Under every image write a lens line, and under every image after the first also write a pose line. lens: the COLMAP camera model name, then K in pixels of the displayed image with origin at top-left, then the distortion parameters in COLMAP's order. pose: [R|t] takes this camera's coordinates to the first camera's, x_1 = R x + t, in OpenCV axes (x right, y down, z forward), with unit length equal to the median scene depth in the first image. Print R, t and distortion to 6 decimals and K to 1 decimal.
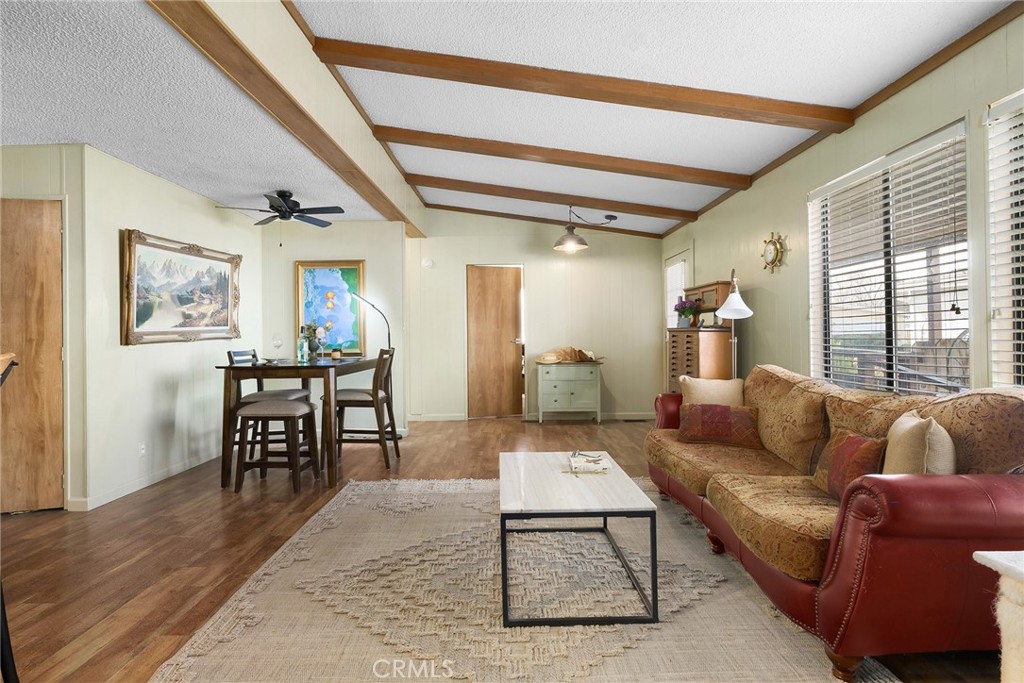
lens RADIAL K [[487.1, 0, 513.1], [0, 487.1, 329.8], [0, 0, 1]] dist [0.000320, 0.000110]
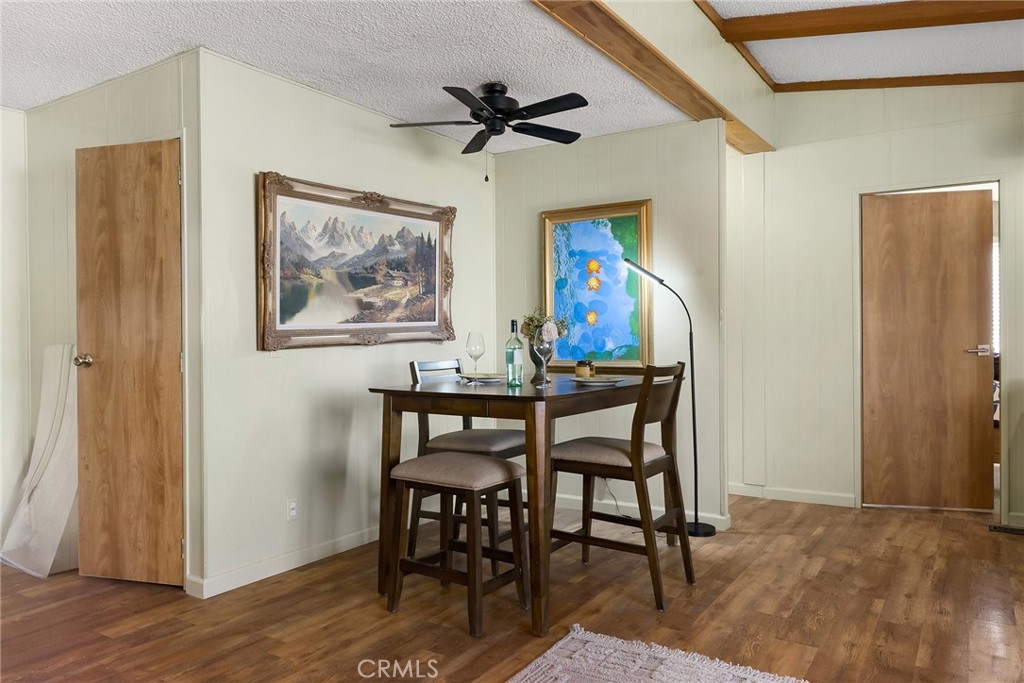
lens RADIAL K [[720.4, 0, 511.8], [0, 720.4, 337.6], [0, 0, 1]] dist [-0.002745, -0.000519]
pose [[0.838841, 0.006185, -0.544341, 0.010021], [0.002119, 0.999891, 0.014627, 0.000691], [0.544372, -0.013423, 0.838736, 0.299614]]
